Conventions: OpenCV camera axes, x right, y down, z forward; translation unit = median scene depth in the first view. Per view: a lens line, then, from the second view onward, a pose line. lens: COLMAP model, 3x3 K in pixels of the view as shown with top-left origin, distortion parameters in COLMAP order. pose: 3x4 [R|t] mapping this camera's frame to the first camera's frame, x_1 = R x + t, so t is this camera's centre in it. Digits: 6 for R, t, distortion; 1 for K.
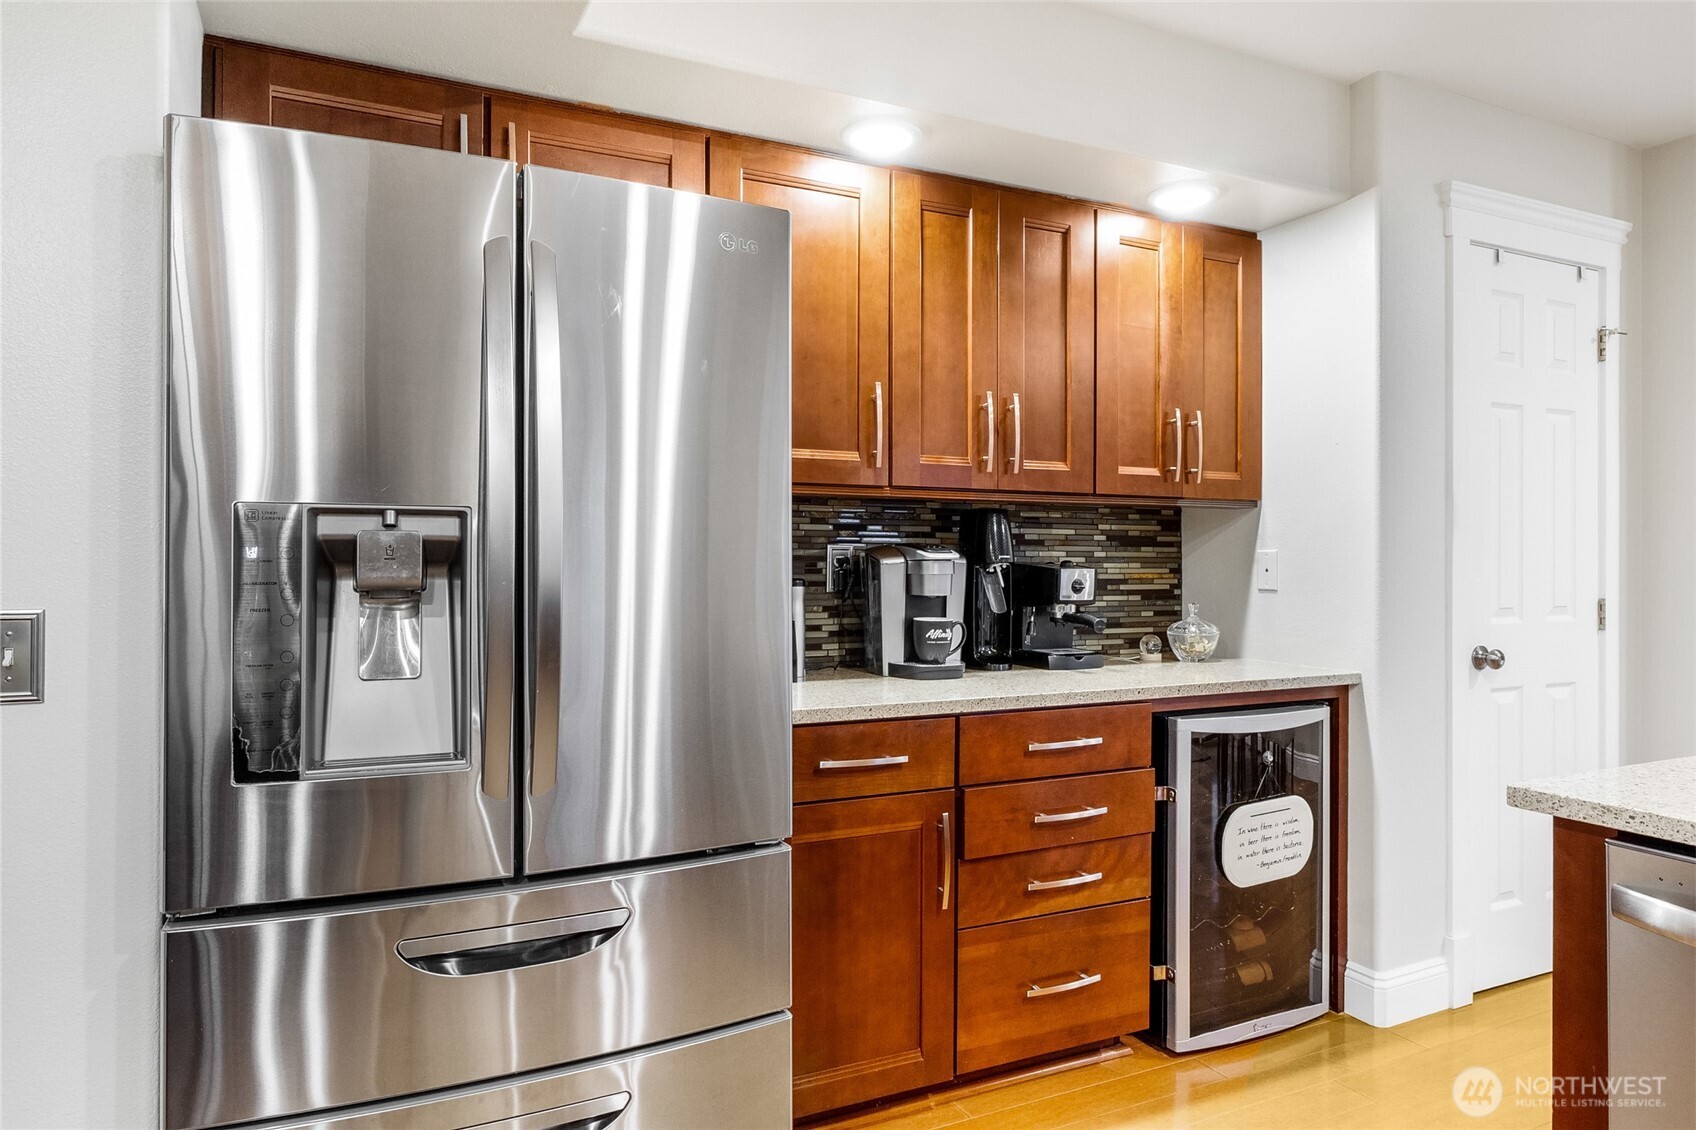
lens RADIAL K [[1025.8, 0, 850.9], [0, 1025.8, 558.2], [0, 0, 1]] dist [-0.002770, -0.000536]
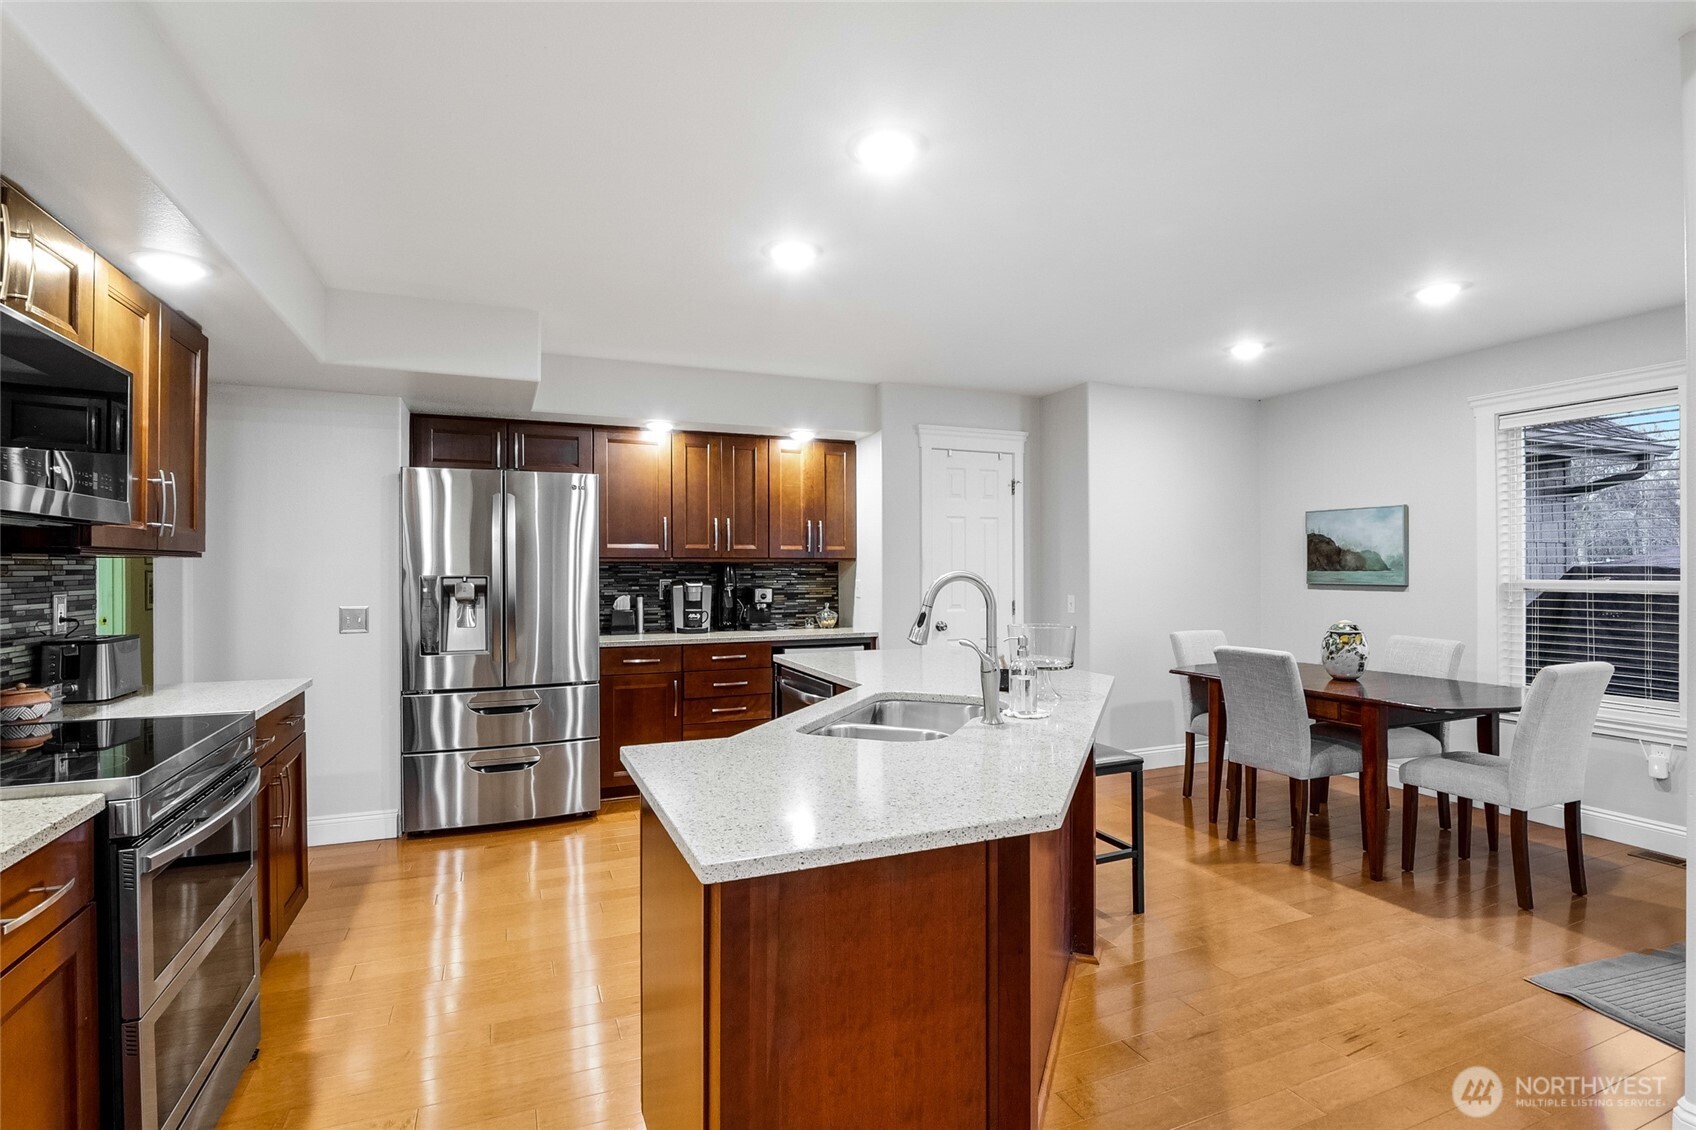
lens RADIAL K [[793.7, 0, 848.0], [0, 793.7, 565.0], [0, 0, 1]] dist [-0.012039, -0.000446]
pose [[0.998547, -0.005431, -0.053608, 0.528482], [0.005248, 0.999980, -0.003552, -0.038819], [0.053626, 0.003265, 0.998556, -0.855166]]
